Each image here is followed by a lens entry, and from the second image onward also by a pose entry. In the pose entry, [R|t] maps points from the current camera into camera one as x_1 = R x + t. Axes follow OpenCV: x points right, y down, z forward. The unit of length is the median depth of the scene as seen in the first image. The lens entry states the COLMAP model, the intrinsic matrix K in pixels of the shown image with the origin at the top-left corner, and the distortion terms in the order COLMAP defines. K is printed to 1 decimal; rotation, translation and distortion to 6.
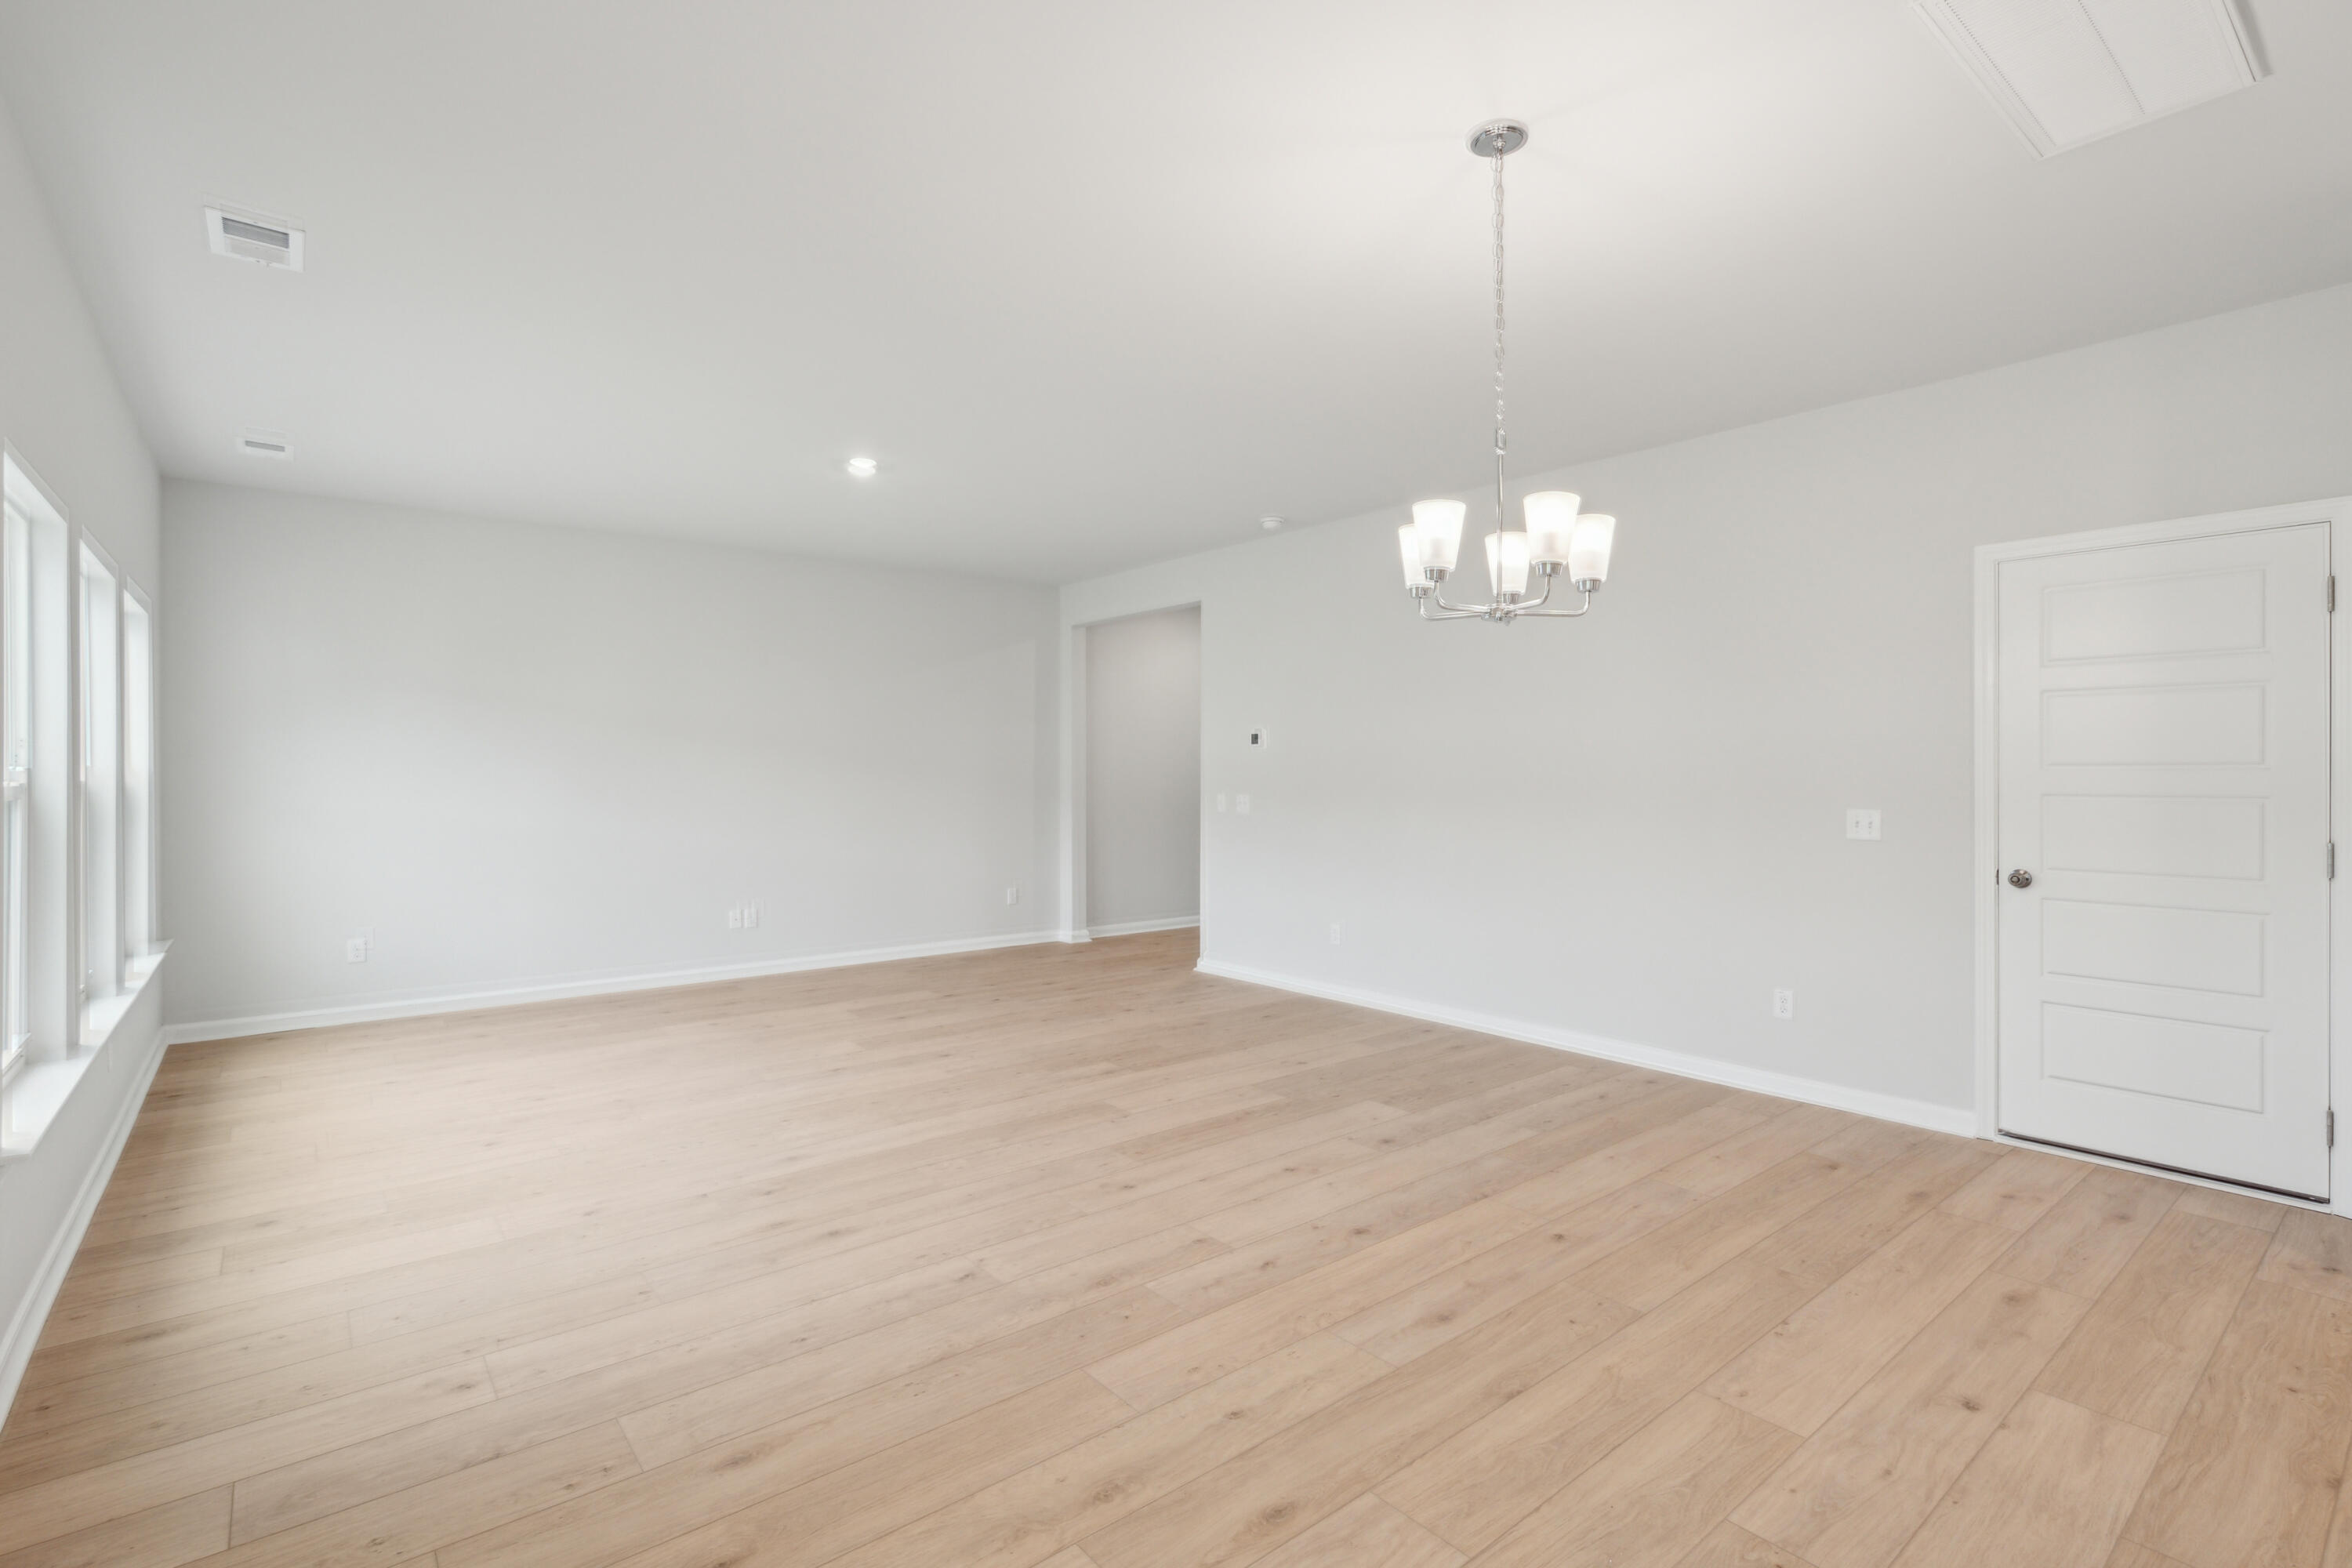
lens RADIAL K [[1090.0, 0, 1176.2], [0, 1090.0, 776.6], [0, 0, 1]] dist [-0.000164, -0.000223]
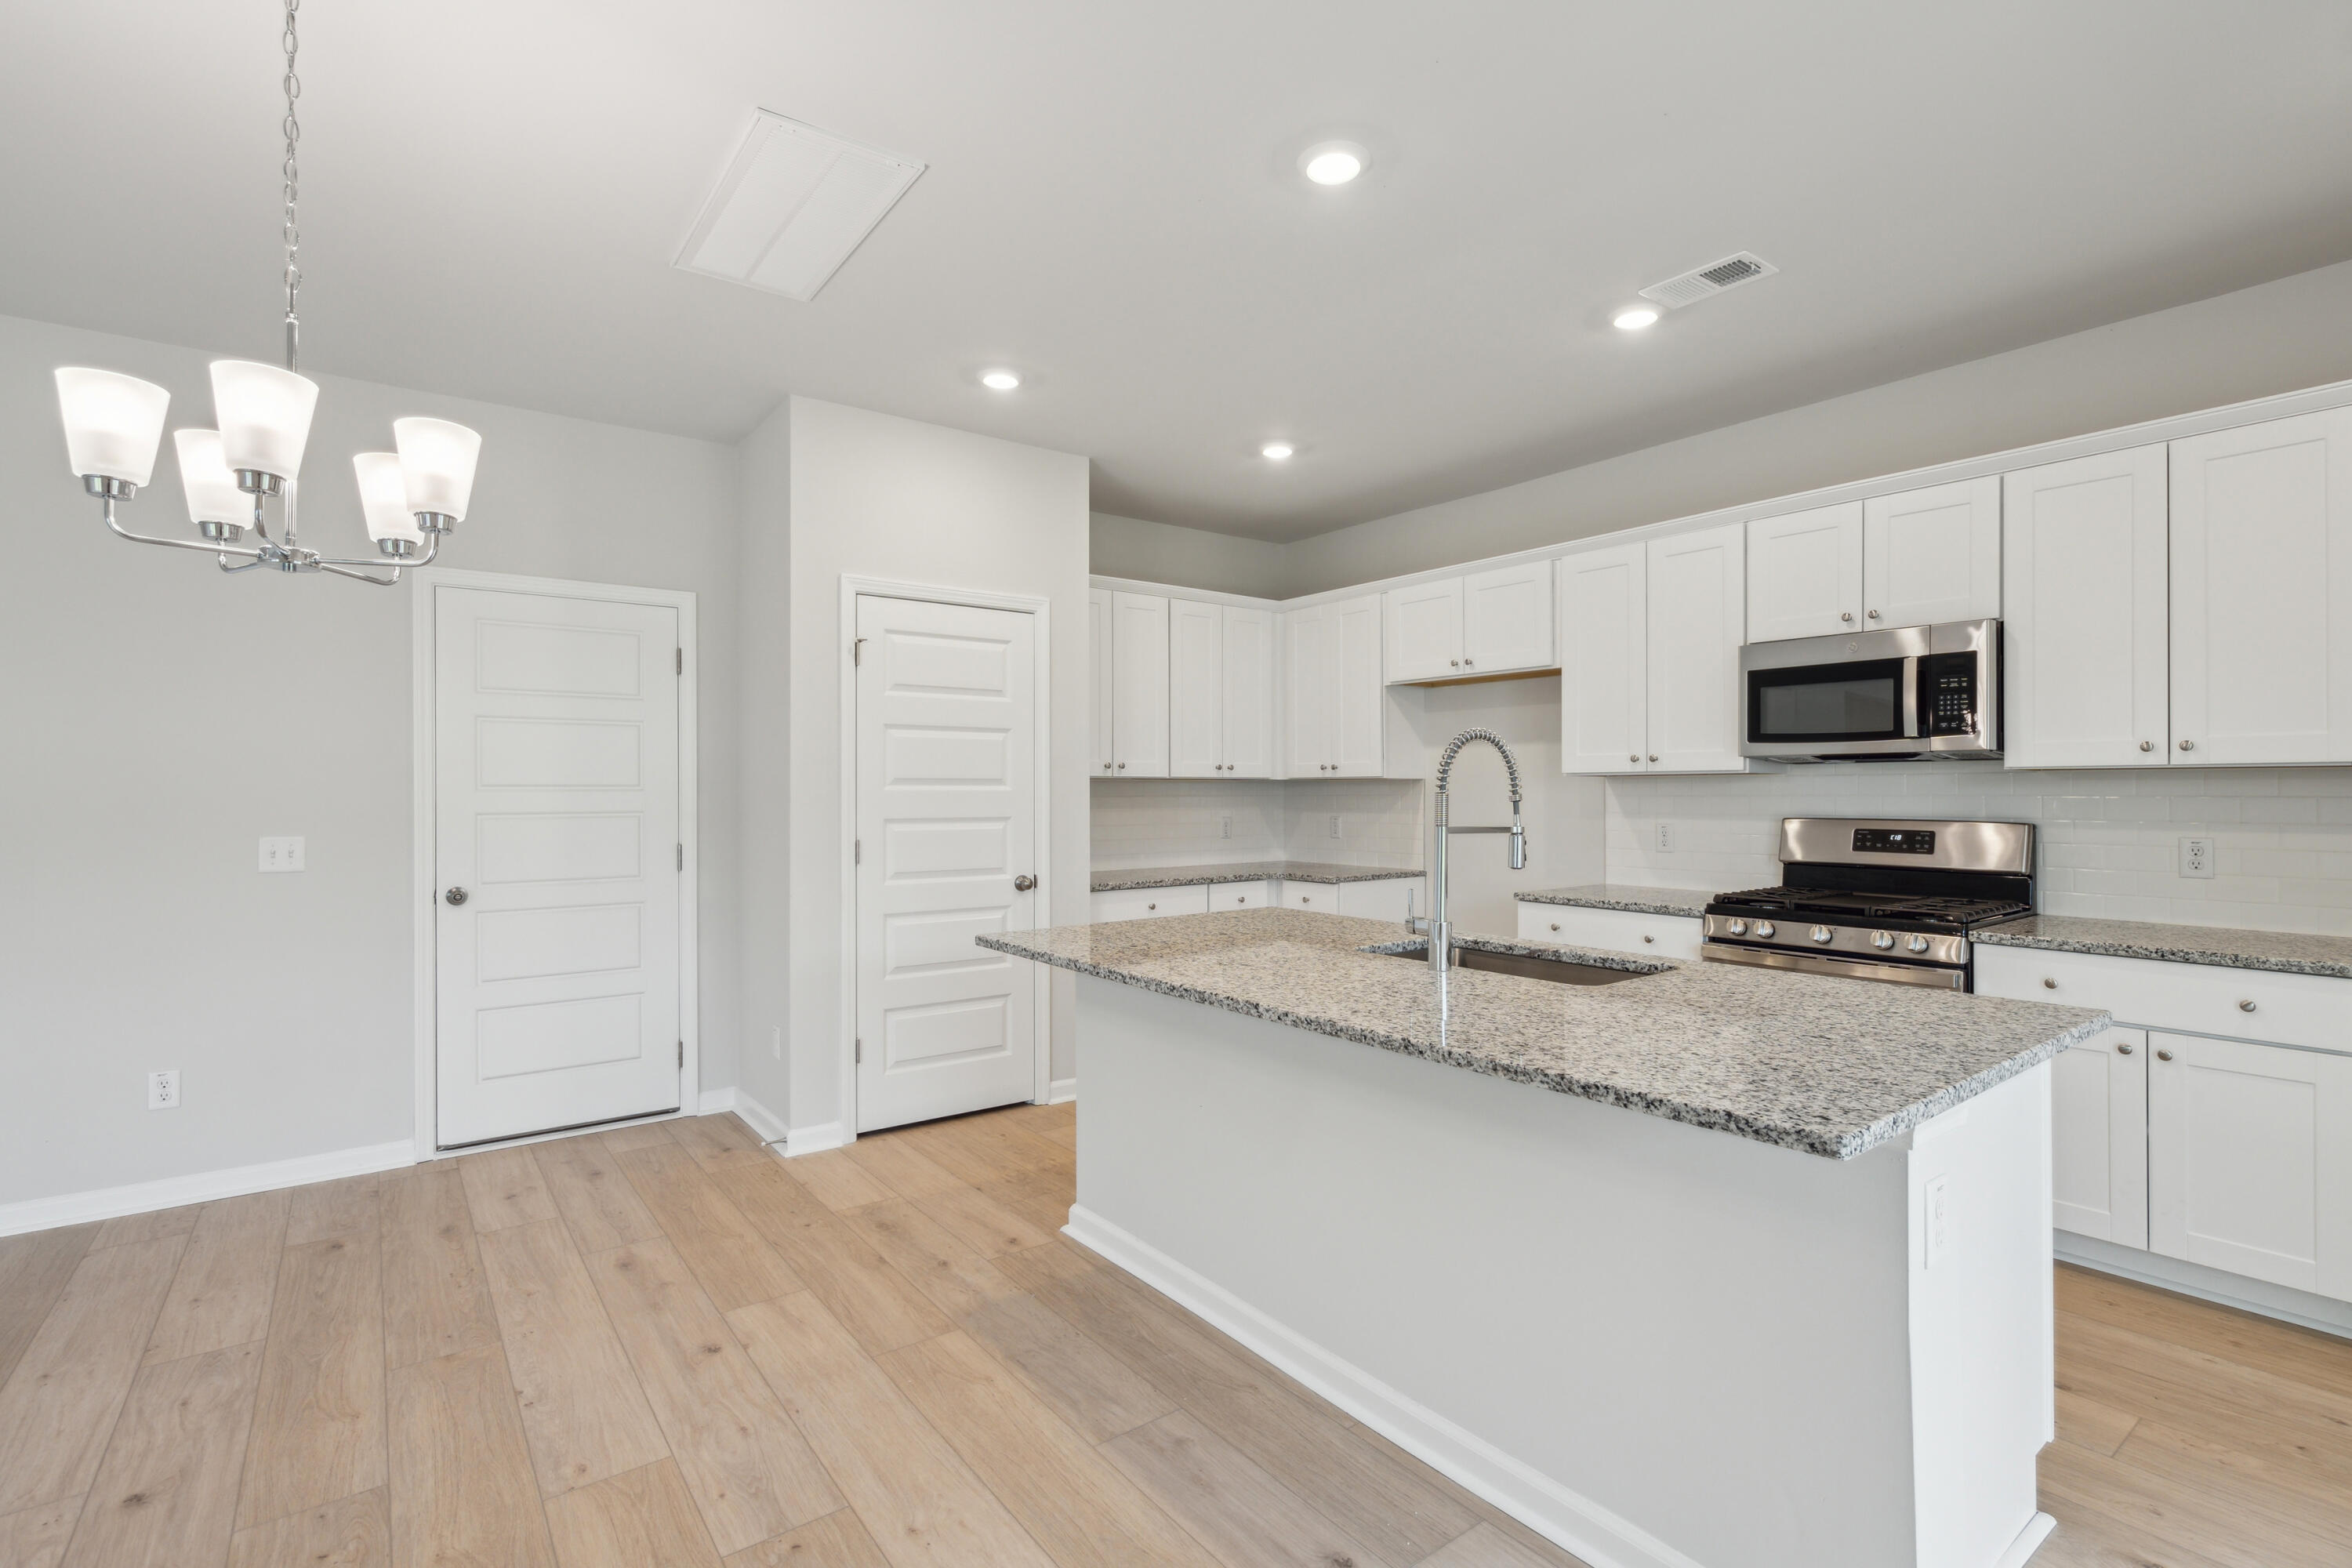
lens RADIAL K [[1083.7, 0, 1178.0], [0, 1083.7, 788.2], [0, 0, 1]] dist [-0.001553, 0.001572]
pose [[0.038402, 0.002513, 0.999259, -0.286228], [0.007354, 0.999969, -0.002797, -0.001139], [-0.999235, 0.007456, 0.038382, 0.349347]]
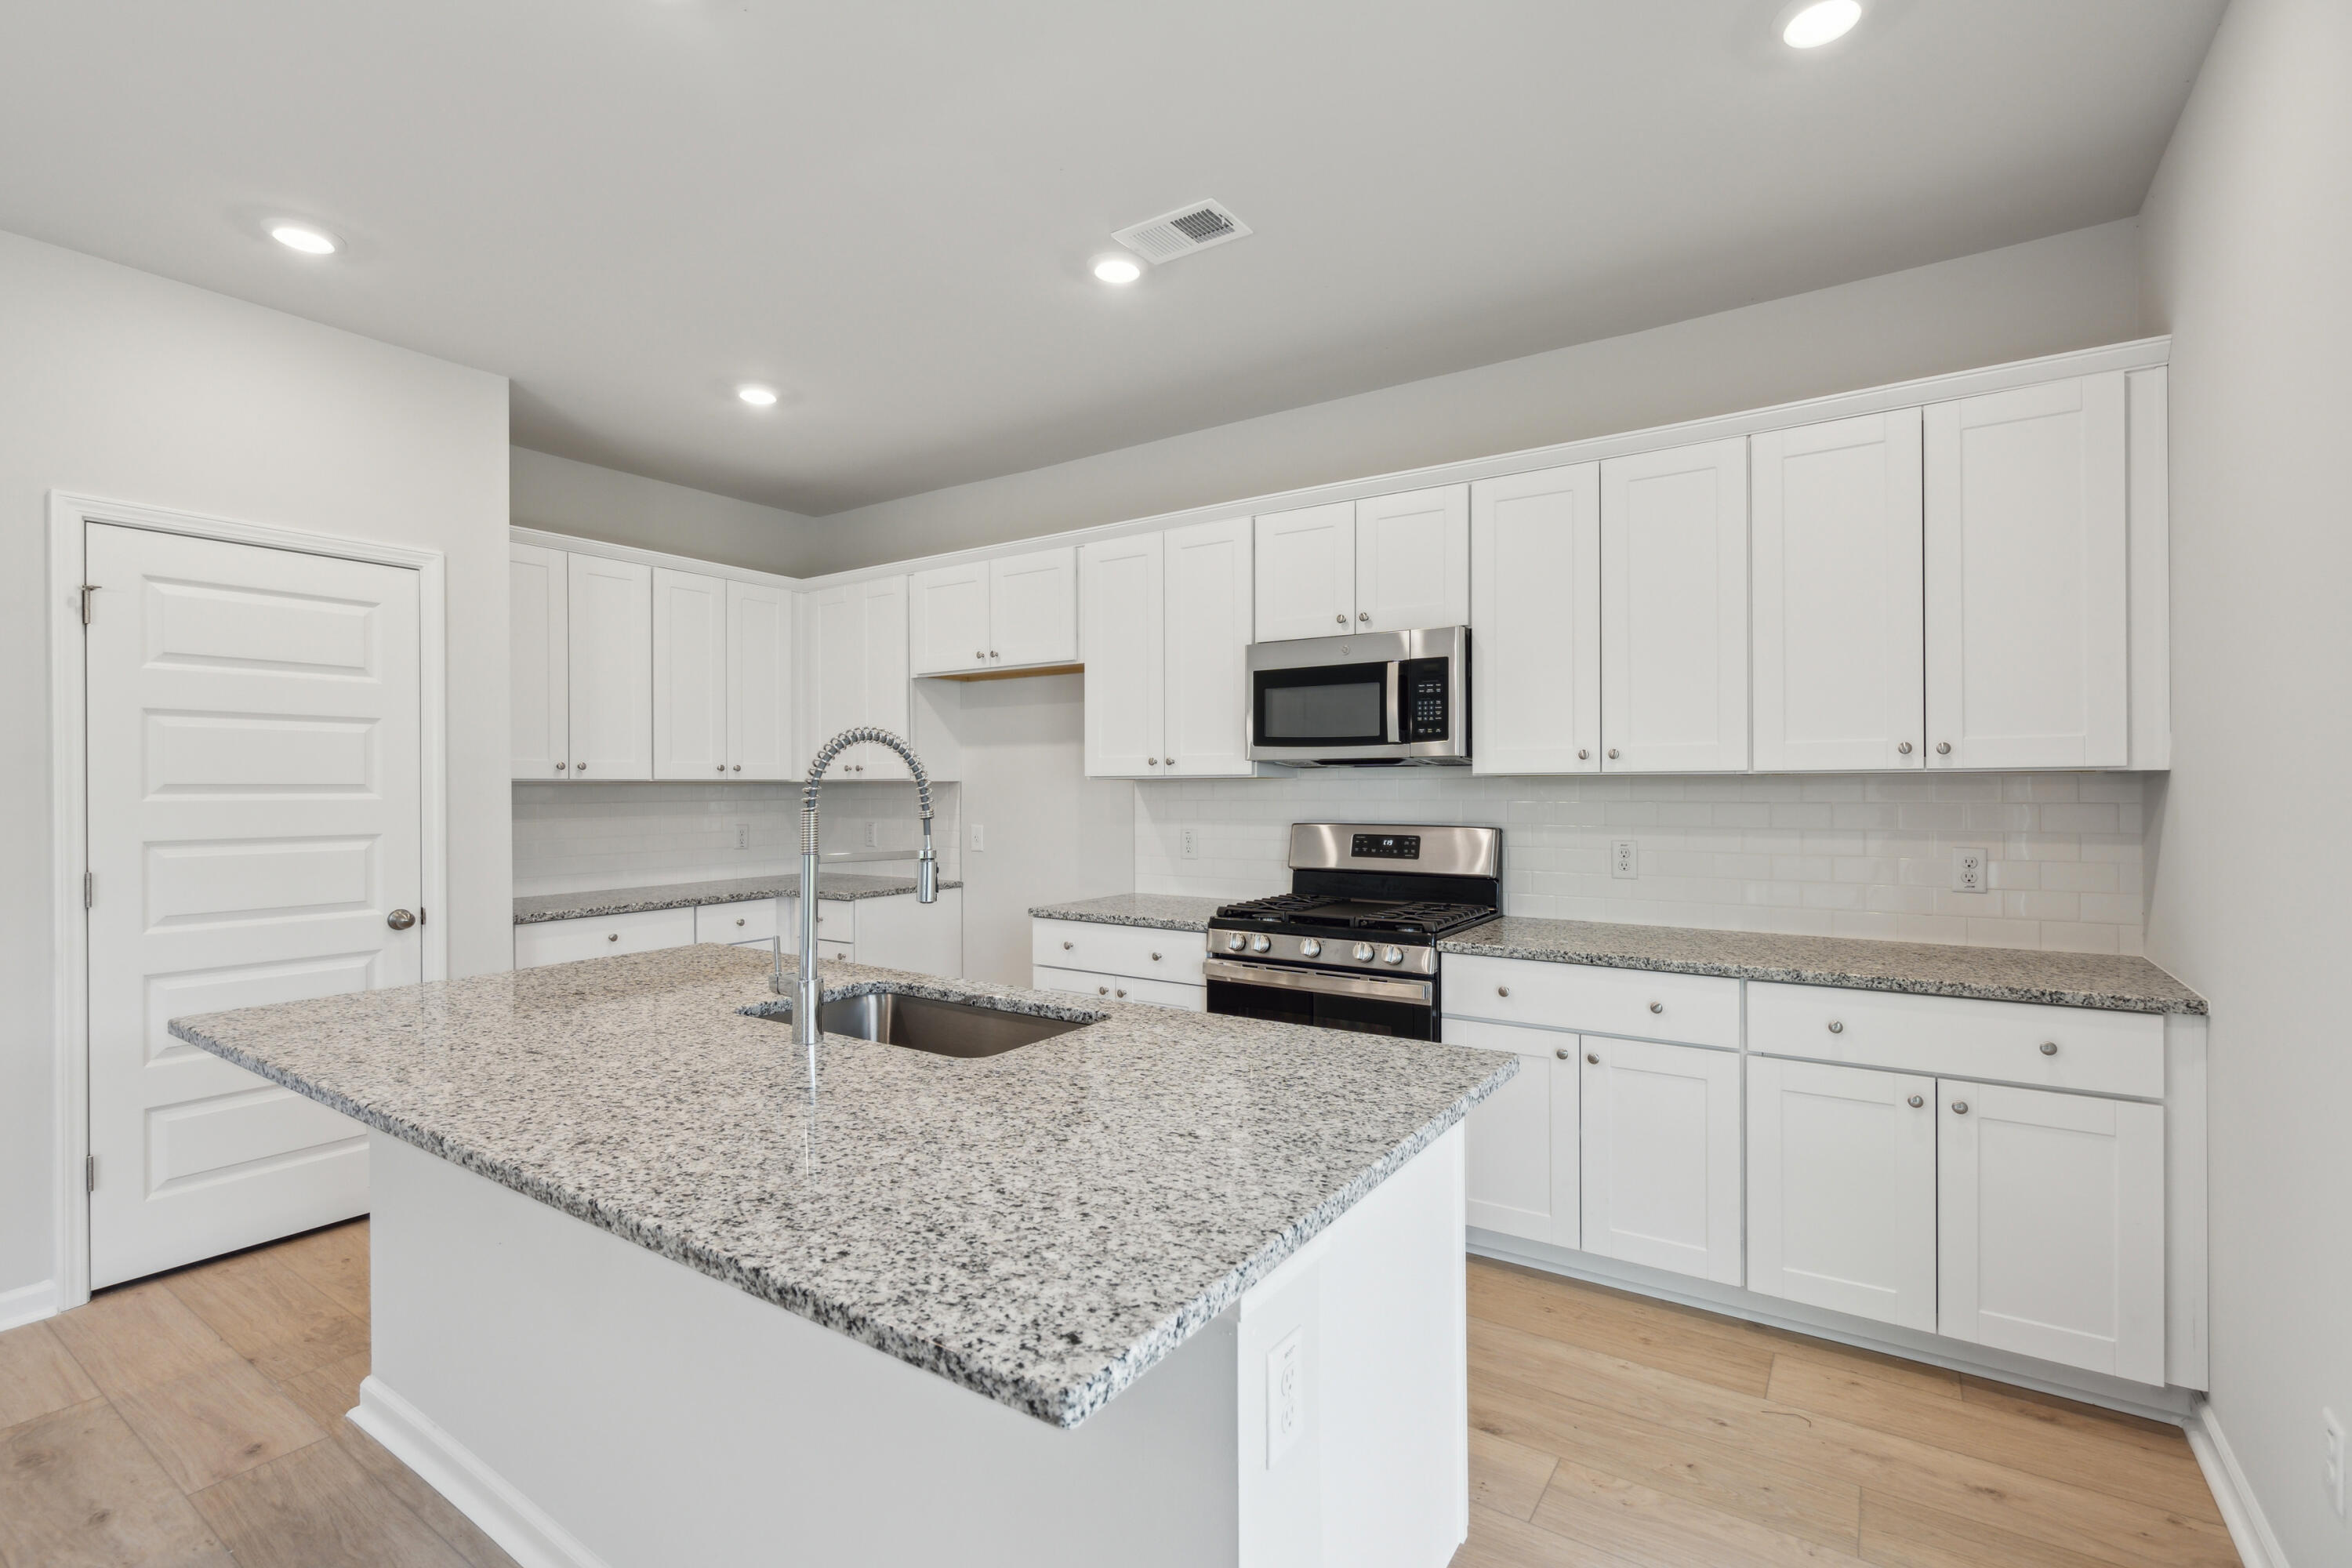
lens RADIAL K [[1059.3, 0, 1175.2], [0, 1059.3, 787.6], [0, 0, 1]] dist [-0.003015, 0.000750]
pose [[-0.286396, -0.000349, 0.958111, -0.107671], [0.009678, 0.999948, 0.003257, -0.011356], [-0.958062, 0.010205, -0.286378, 0.155486]]
